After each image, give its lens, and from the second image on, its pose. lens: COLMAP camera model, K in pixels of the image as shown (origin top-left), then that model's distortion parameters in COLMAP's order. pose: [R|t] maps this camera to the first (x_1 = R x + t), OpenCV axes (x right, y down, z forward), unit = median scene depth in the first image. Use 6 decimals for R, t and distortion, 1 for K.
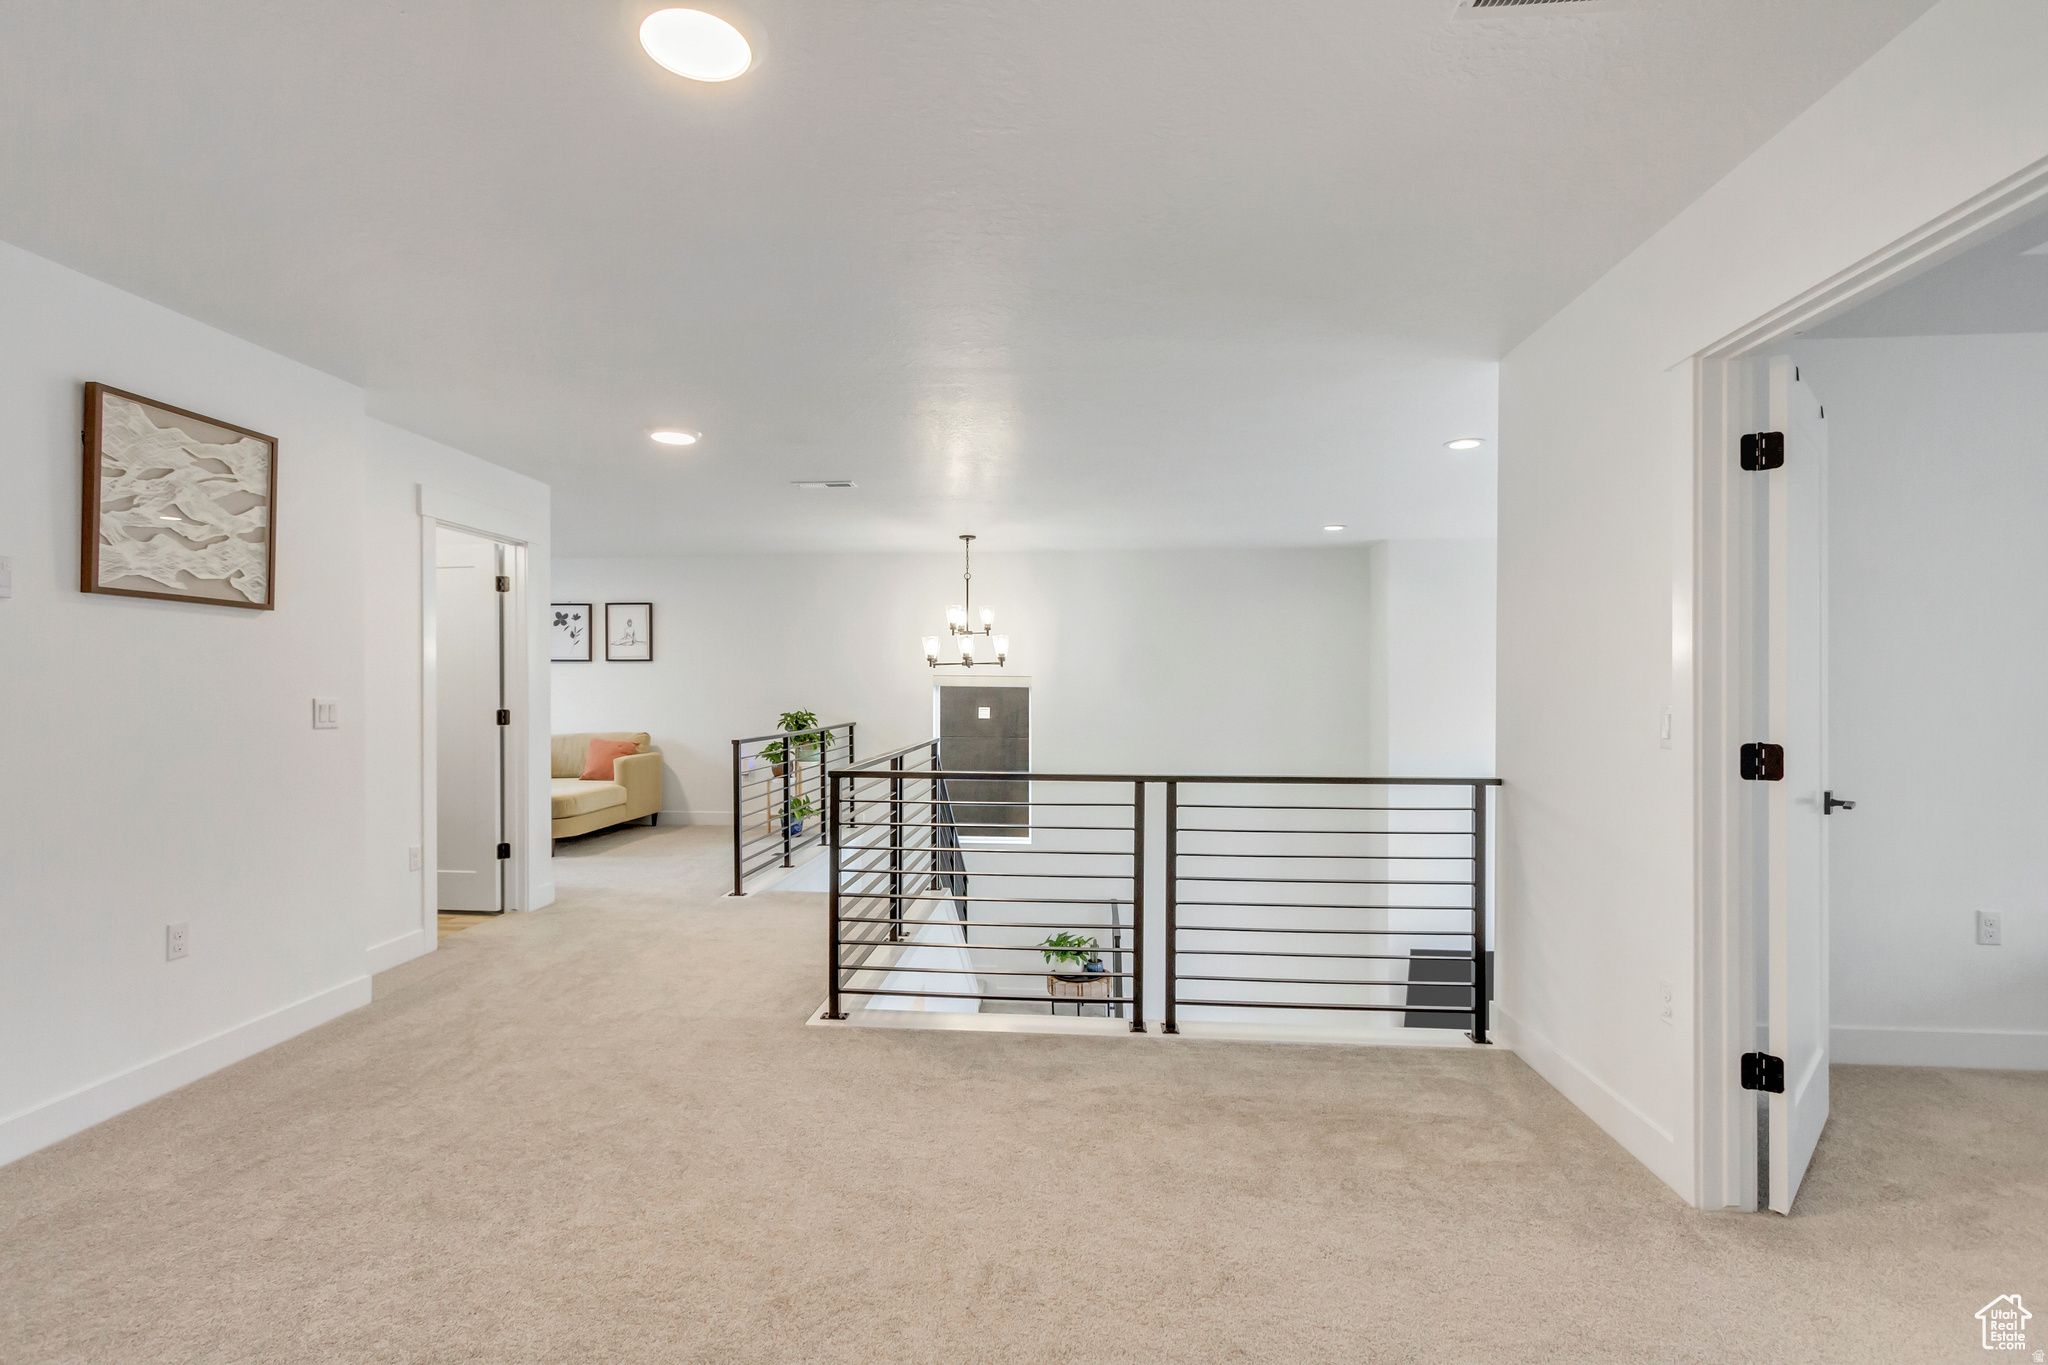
lens RADIAL K [[950.1, 0, 1016.8], [0, 950.1, 680.2], [0, 0, 1]] dist [0.006326, -0.000504]
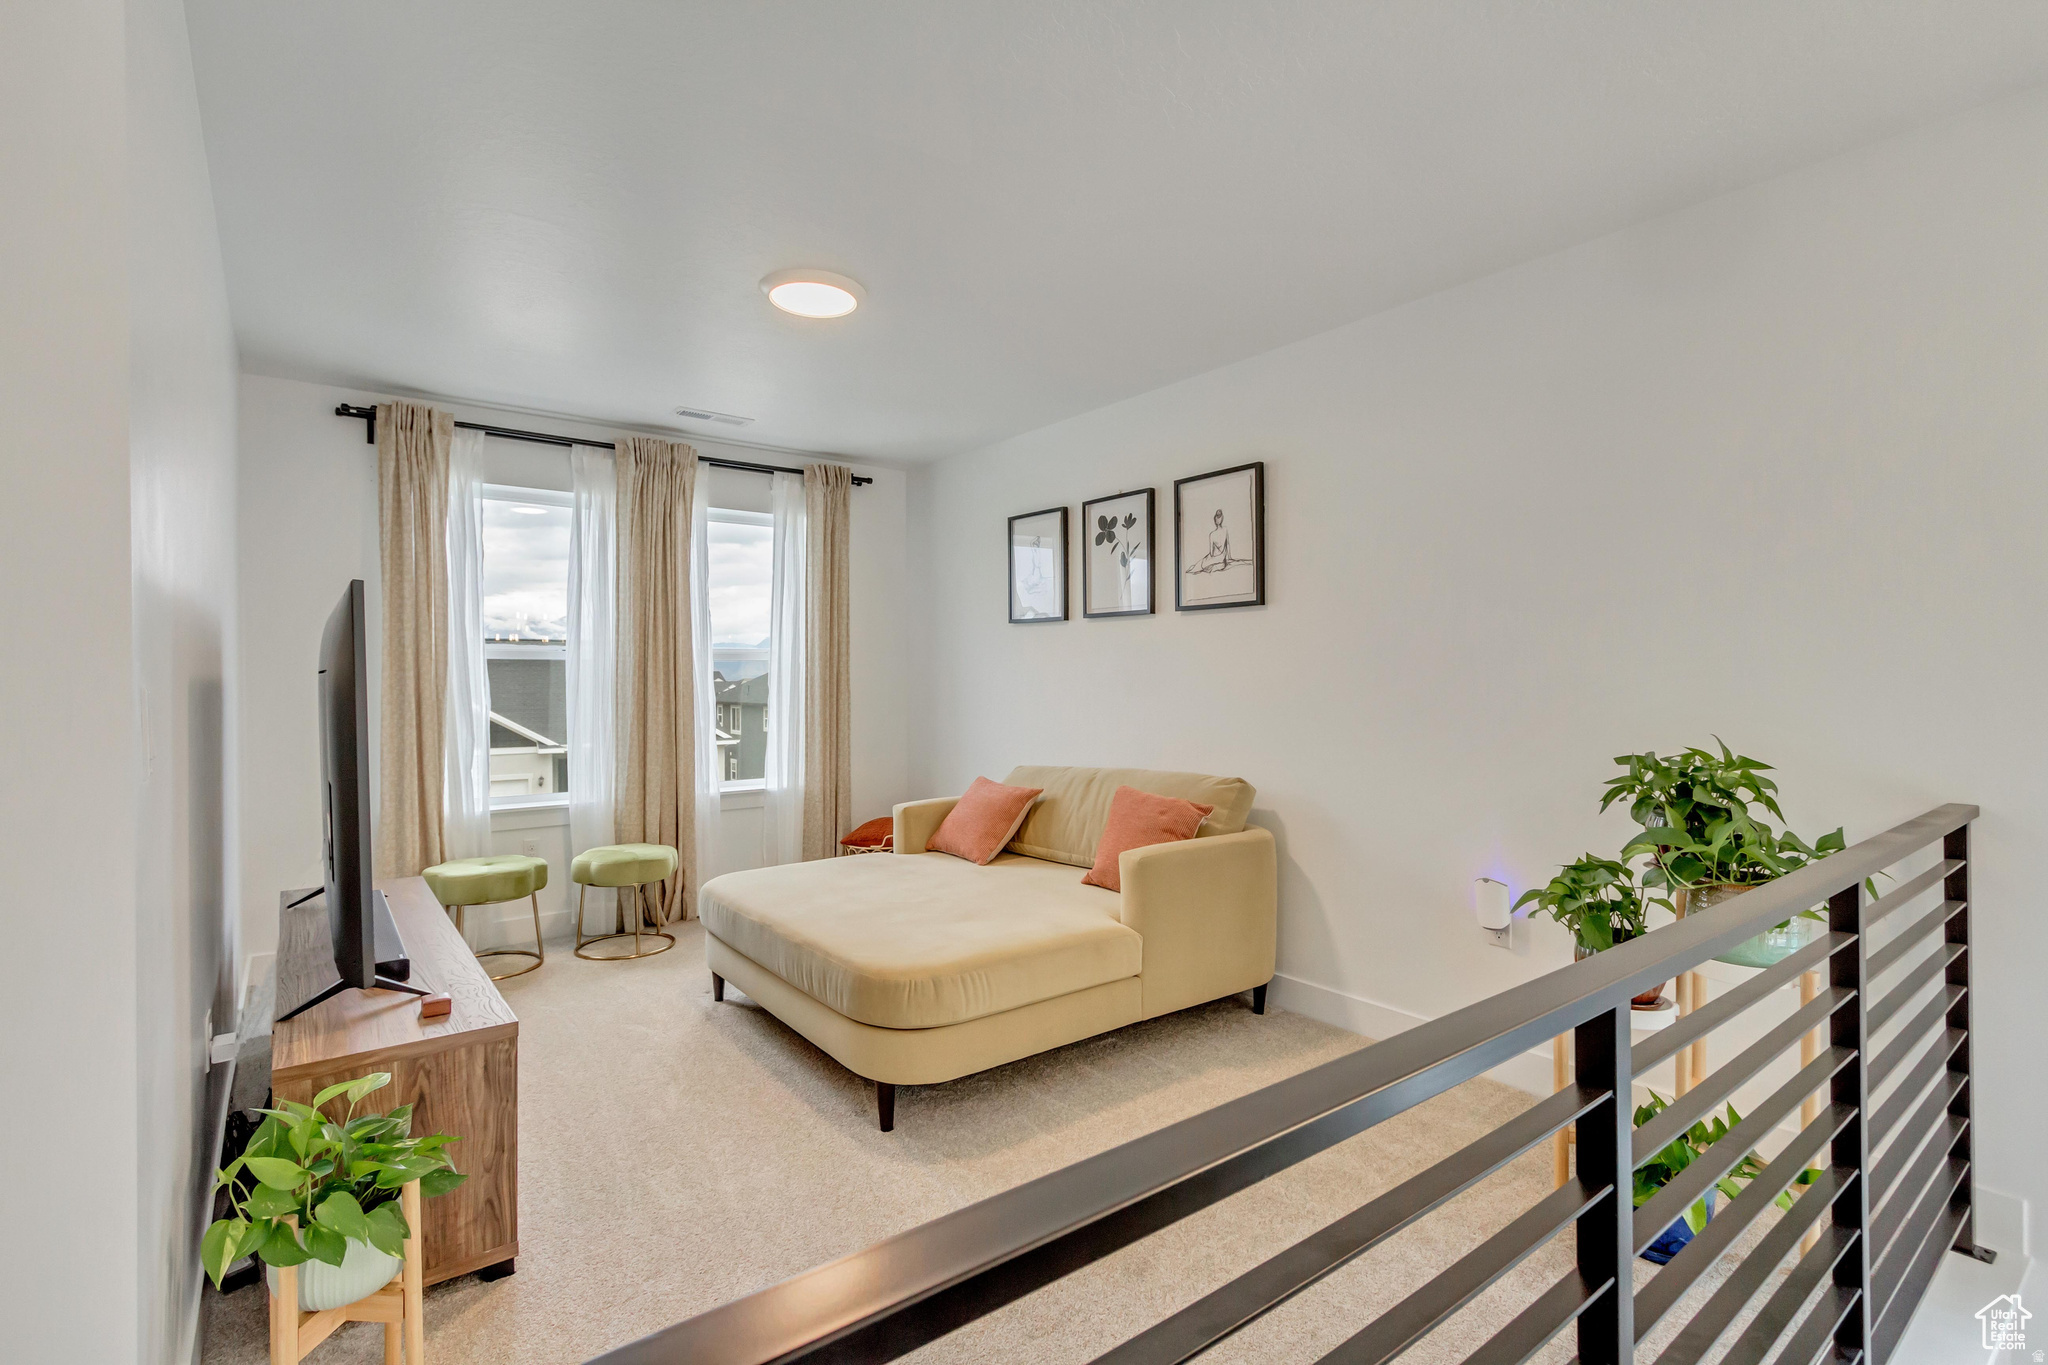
lens RADIAL K [[950.1, 0, 1016.8], [0, 950.1, 680.2], [0, 0, 1]] dist [0.006326, -0.000504]
pose [[0.675217, 0.005482, -0.737598, -0.151152], [0.007472, 0.999870, 0.014270, 0.005999], [0.737581, -0.015147, 0.675089, 0.642201]]
